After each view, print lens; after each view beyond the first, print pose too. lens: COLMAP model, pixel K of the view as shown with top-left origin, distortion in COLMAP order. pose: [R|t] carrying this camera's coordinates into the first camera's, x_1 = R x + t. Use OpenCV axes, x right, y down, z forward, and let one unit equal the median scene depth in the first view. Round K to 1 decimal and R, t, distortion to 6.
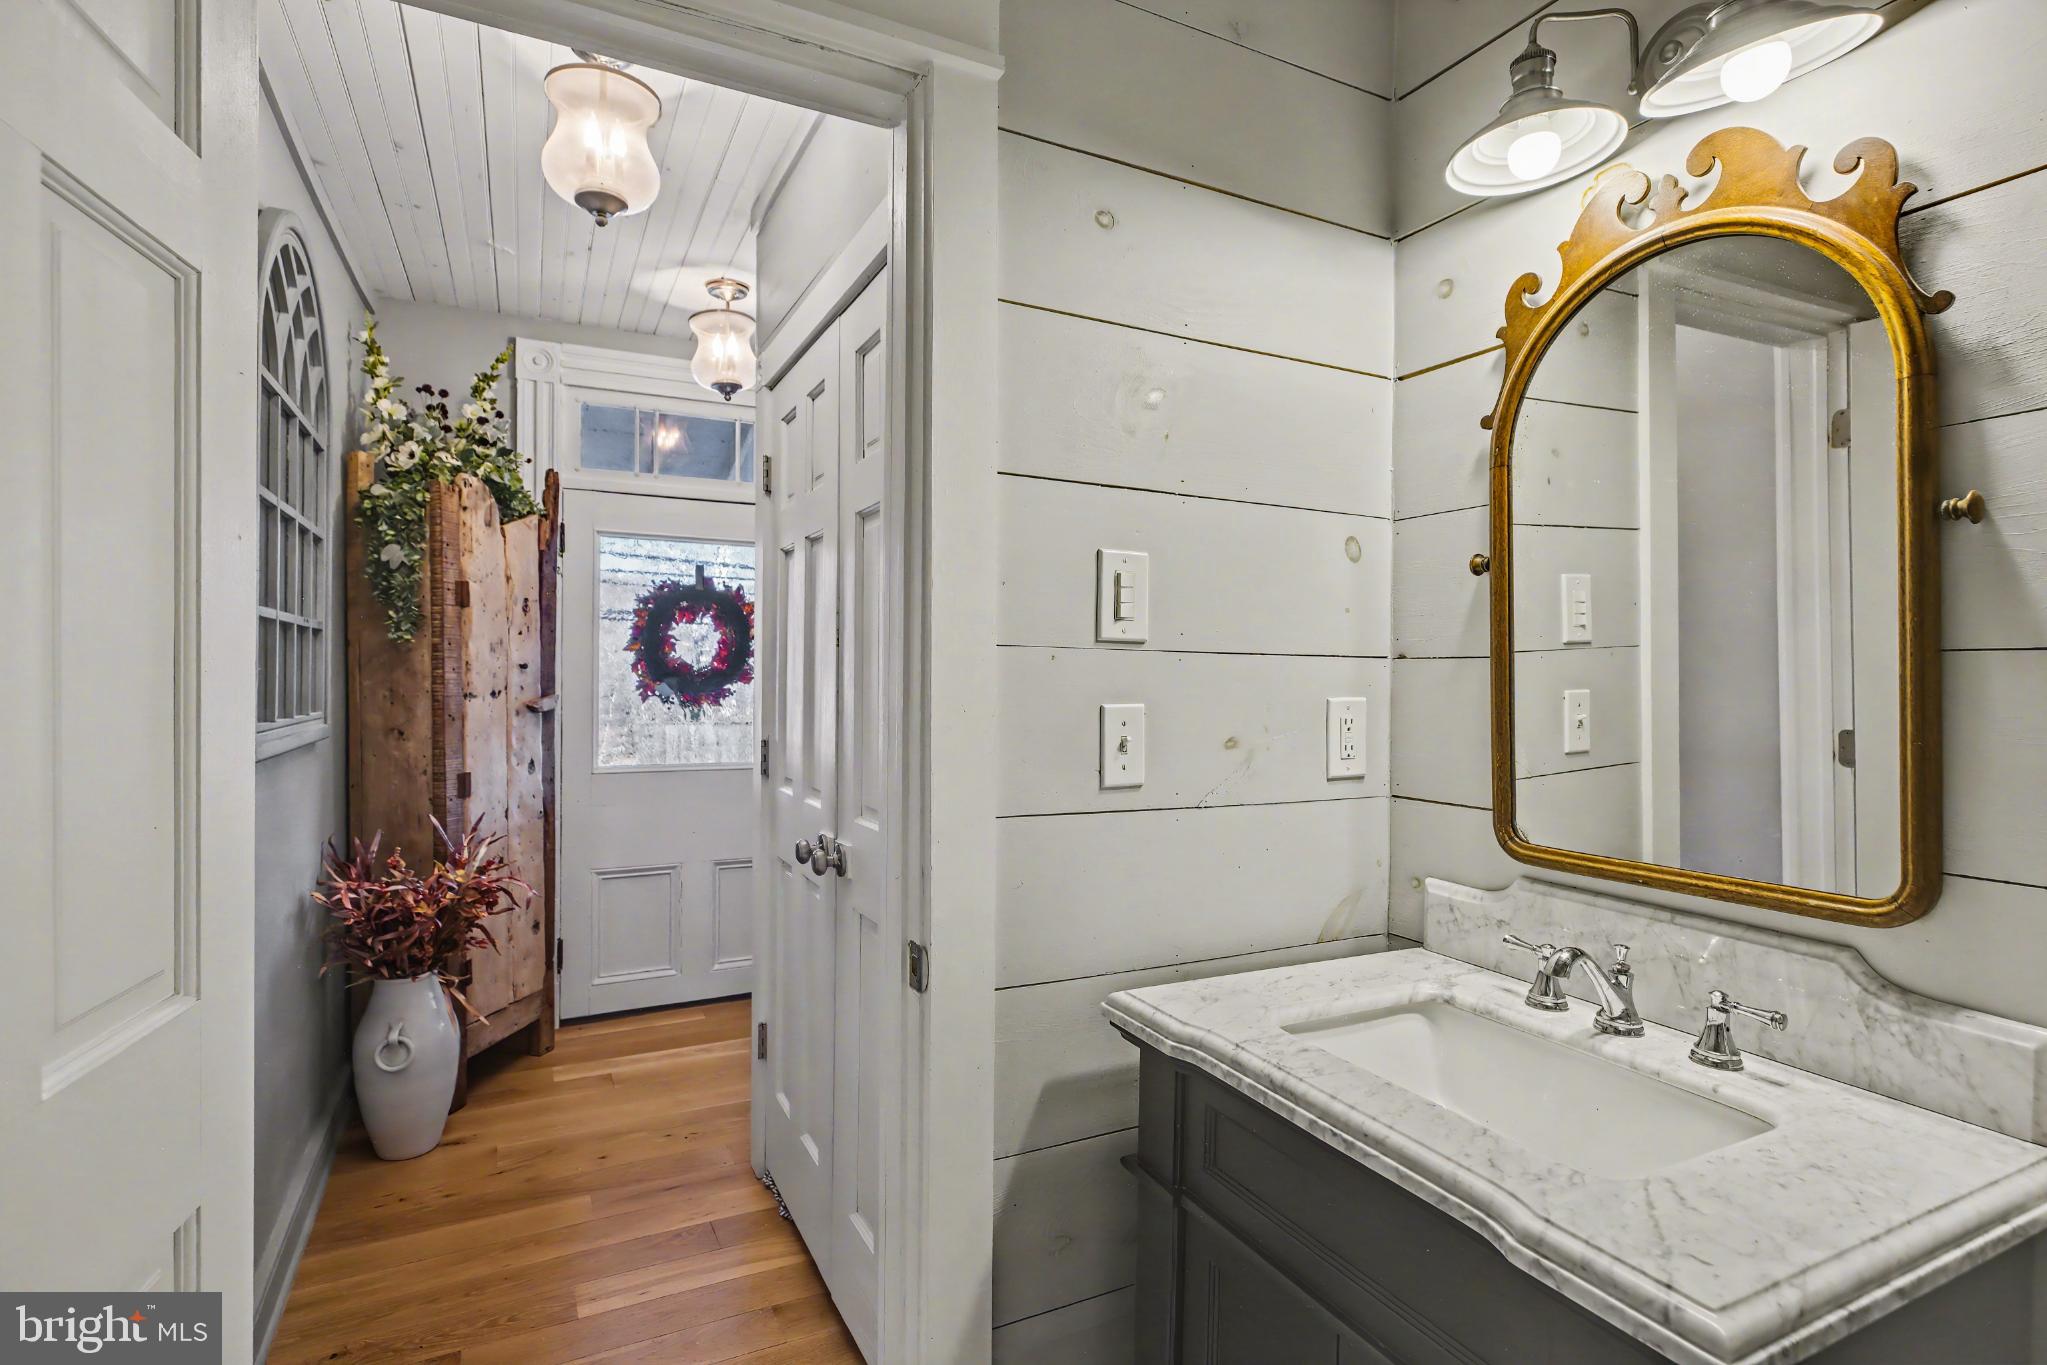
lens RADIAL K [[999.3, 0, 1017.2], [0, 999.3, 677.8], [0, 0, 1]] dist [-0.002348, -0.000367]
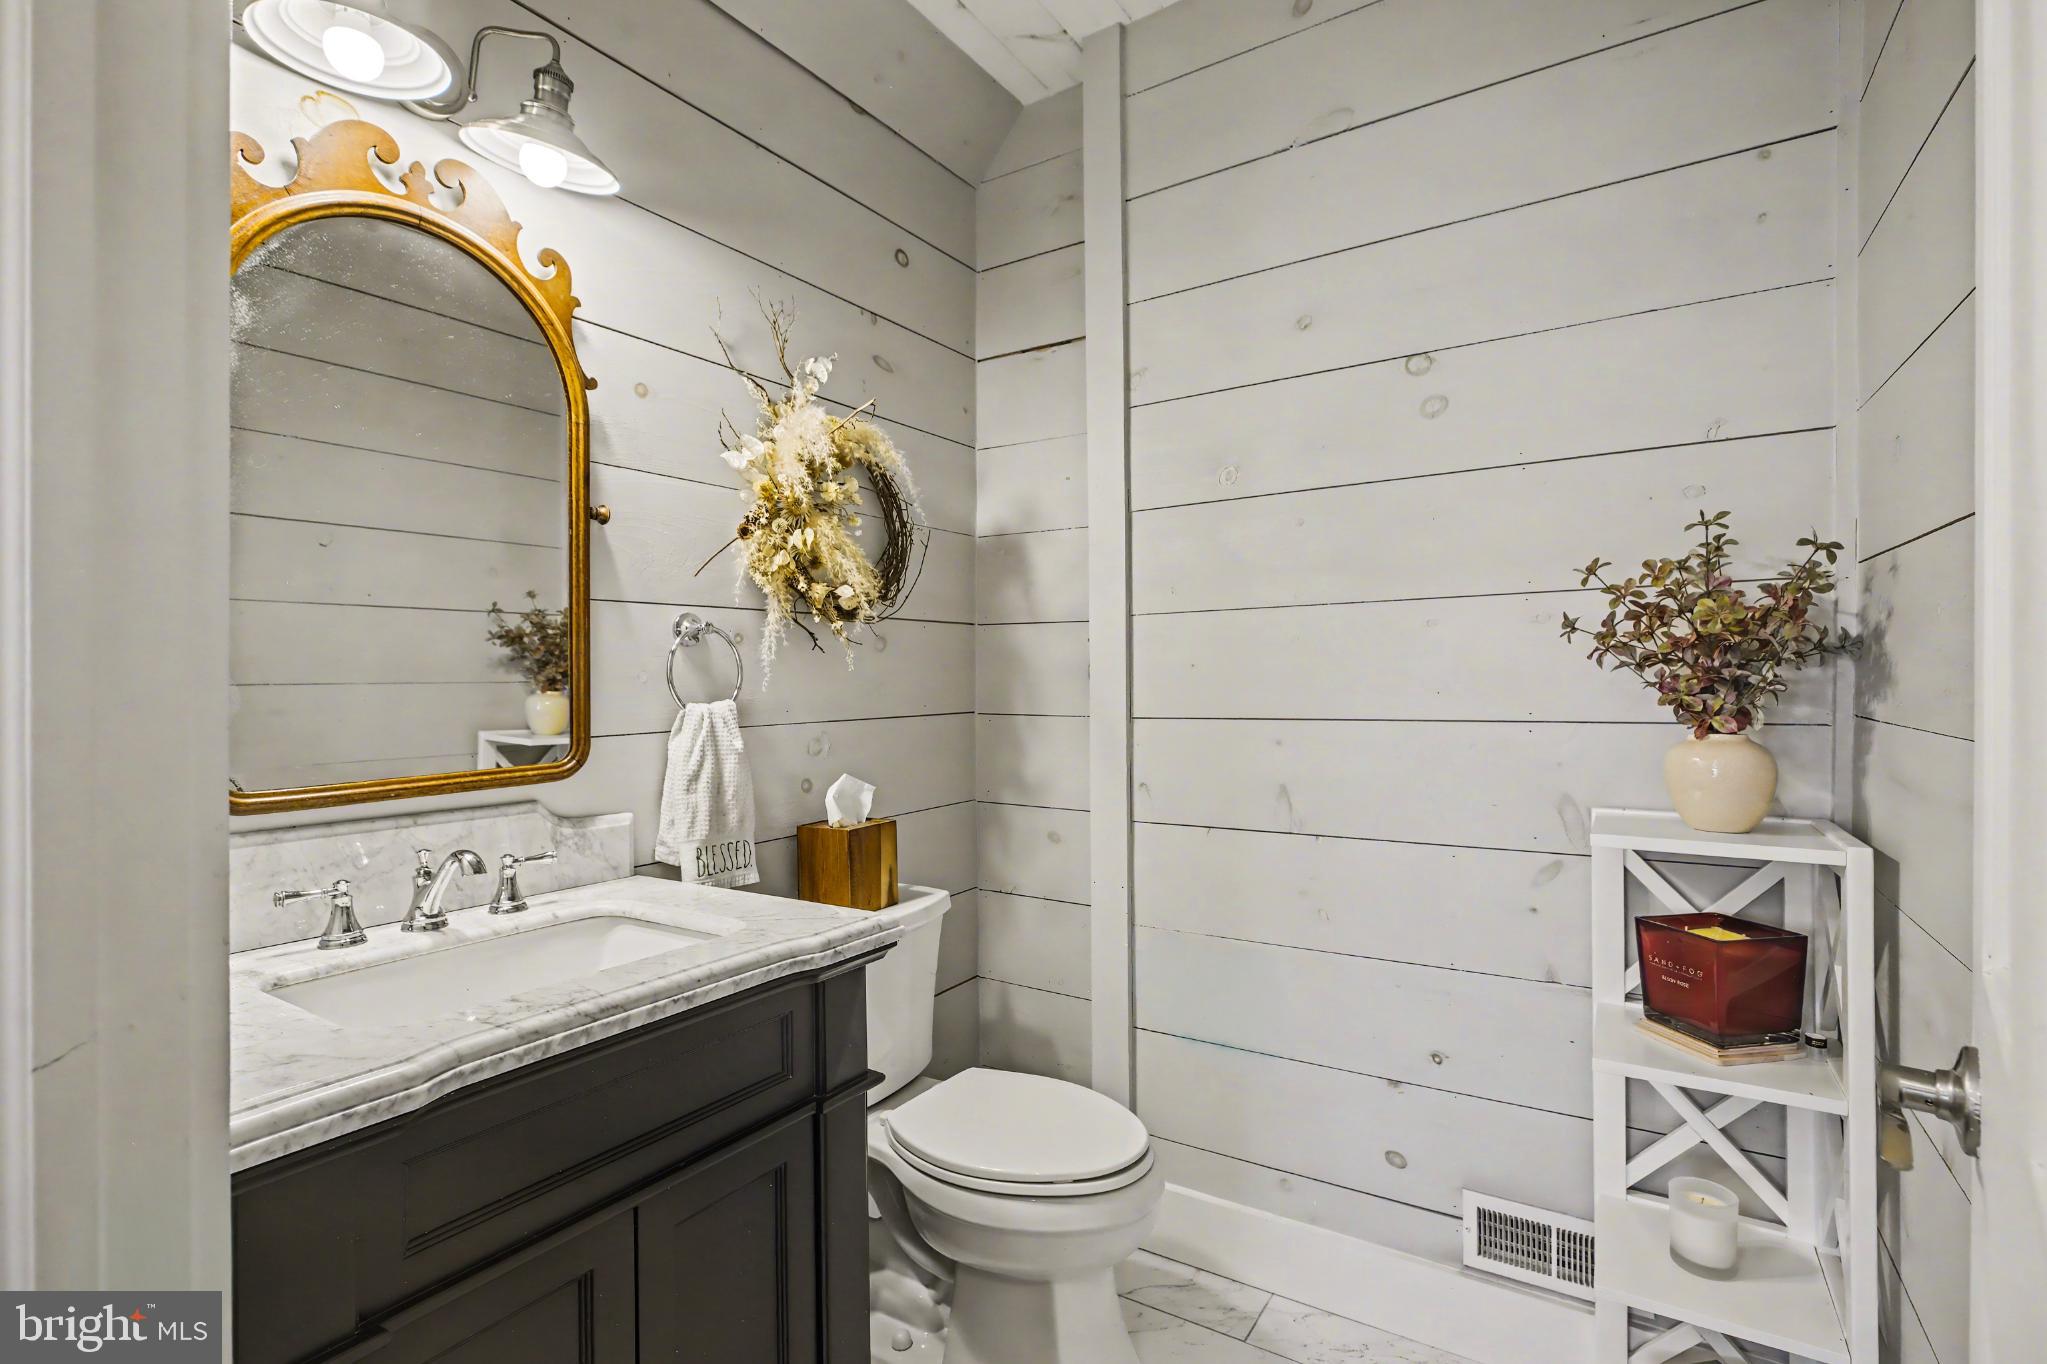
lens RADIAL K [[999.3, 0, 1018.8], [0, 999.3, 670.9], [0, 0, 1]] dist [-0.002348, -0.000367]
pose [[-0.503803, -0.003354, 0.863812, -0.794790], [0.006257, 0.999952, 0.007532, 0.079423], [-0.863796, 0.009199, -0.503758, 1.170531]]
